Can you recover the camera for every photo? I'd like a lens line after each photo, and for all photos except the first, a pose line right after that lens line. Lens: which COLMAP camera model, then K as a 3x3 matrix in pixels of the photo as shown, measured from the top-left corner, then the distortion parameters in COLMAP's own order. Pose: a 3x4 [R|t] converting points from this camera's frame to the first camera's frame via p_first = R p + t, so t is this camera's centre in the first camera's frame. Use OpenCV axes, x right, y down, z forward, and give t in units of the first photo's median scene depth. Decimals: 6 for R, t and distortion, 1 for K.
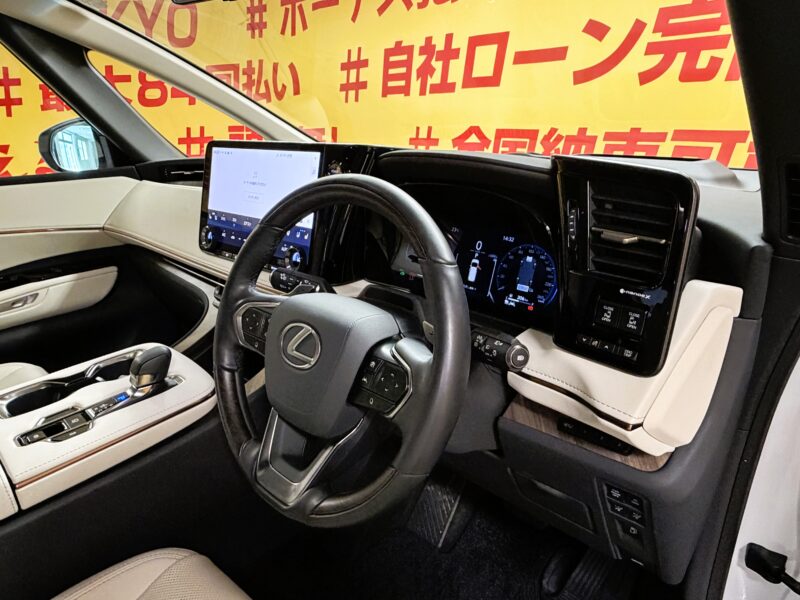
lens RADIAL K [[522.2, 0, 374.9], [0, 522.2, 303.7], [0, 0, 1]] dist [-0.001364, -0.002795]
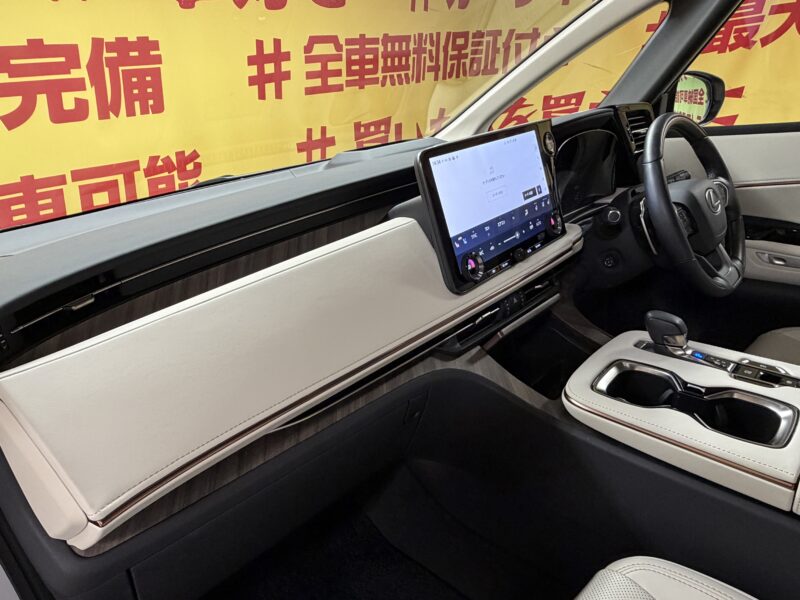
lens RADIAL K [[522.2, 0, 396.0], [0, 522.2, 302.1], [0, 0, 1]] dist [-0.001364, -0.002795]
pose [[-0.022101, -0.341890, 0.939480, -0.470640], [0.452356, 0.834596, 0.314363, -0.168142], [-0.891564, 0.431927, 0.136210, 0.452555]]
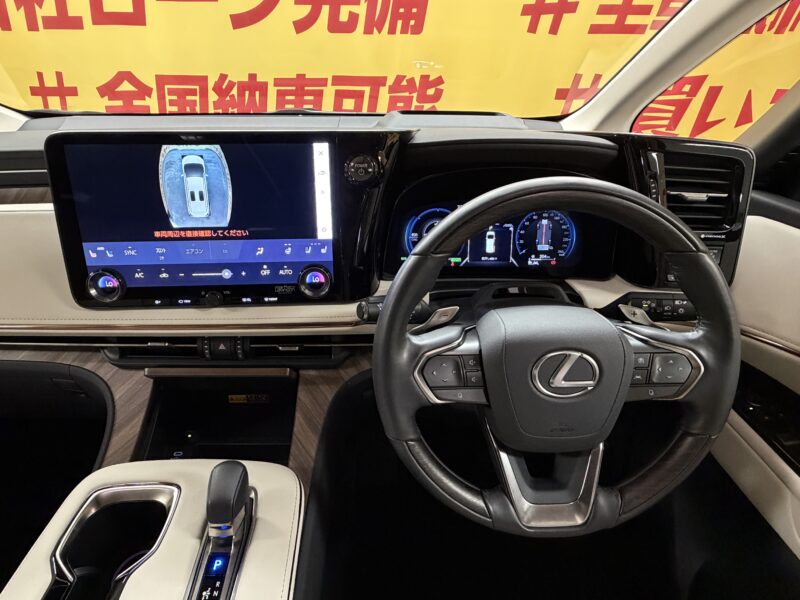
lens RADIAL K [[466.5, 0, 387.0], [0, 466.5, 301.2], [0, 0, 1]] dist [0.001931, -0.001011]
pose [[0.688474, -0.326663, 0.647530, -0.204305], [0.228719, 0.945055, 0.233576, -0.073287], [-0.688252, -0.012709, 0.725360, 0.148617]]
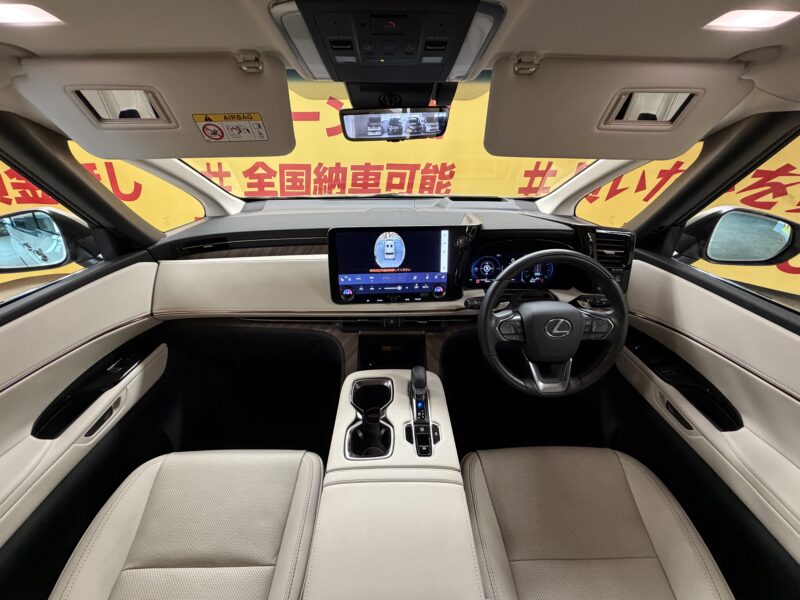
lens RADIAL K [[326.0, 0, 395.9], [0, 326.0, 297.4], [0, 0, 1]] dist [0.002048, -0.000185]
pose [[0.689035, -0.319775, 0.650365, -0.366069], [0.233975, 0.947491, 0.217981, -0.126512], [-0.685920, 0.001973, 0.727674, 0.105924]]
